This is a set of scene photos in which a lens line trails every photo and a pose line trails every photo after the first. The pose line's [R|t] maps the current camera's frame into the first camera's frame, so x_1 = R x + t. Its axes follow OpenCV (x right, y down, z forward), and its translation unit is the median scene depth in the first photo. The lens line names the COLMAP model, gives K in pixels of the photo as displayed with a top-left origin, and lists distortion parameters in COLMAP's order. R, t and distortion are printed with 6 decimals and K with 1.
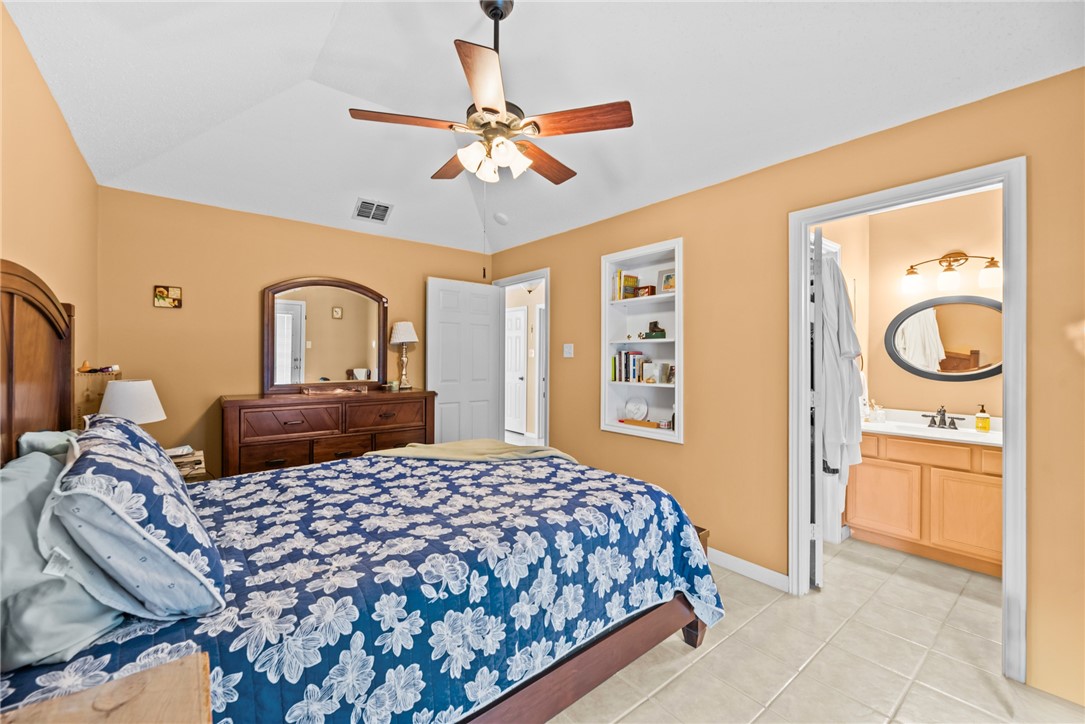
lens RADIAL K [[445.9, 0, 537.2], [0, 445.9, 363.8], [0, 0, 1]] dist [-0.000426, 0.000199]
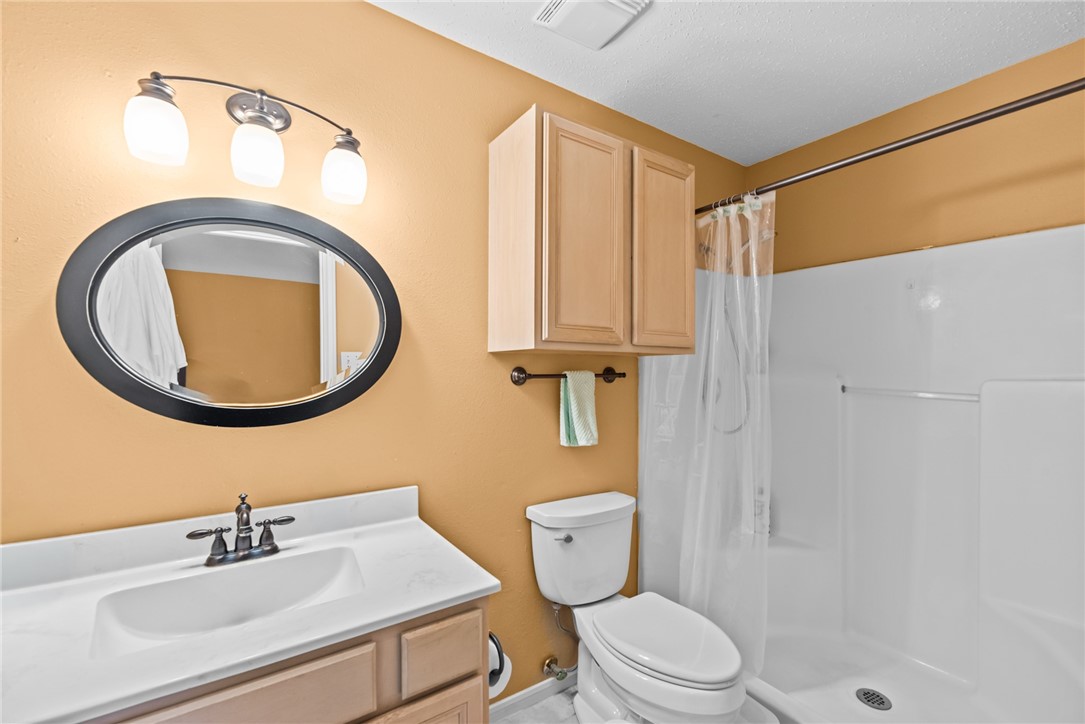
lens RADIAL K [[456.2, 0, 542.1], [0, 456.2, 365.1], [0, 0, 1]] dist [0.000403, 0.000011]
pose [[0.075958, 0.007391, 0.997084, 0.559877], [0.001618, 0.999970, -0.007536, -0.006907], [-0.997110, 0.002186, 0.075944, 0.730377]]
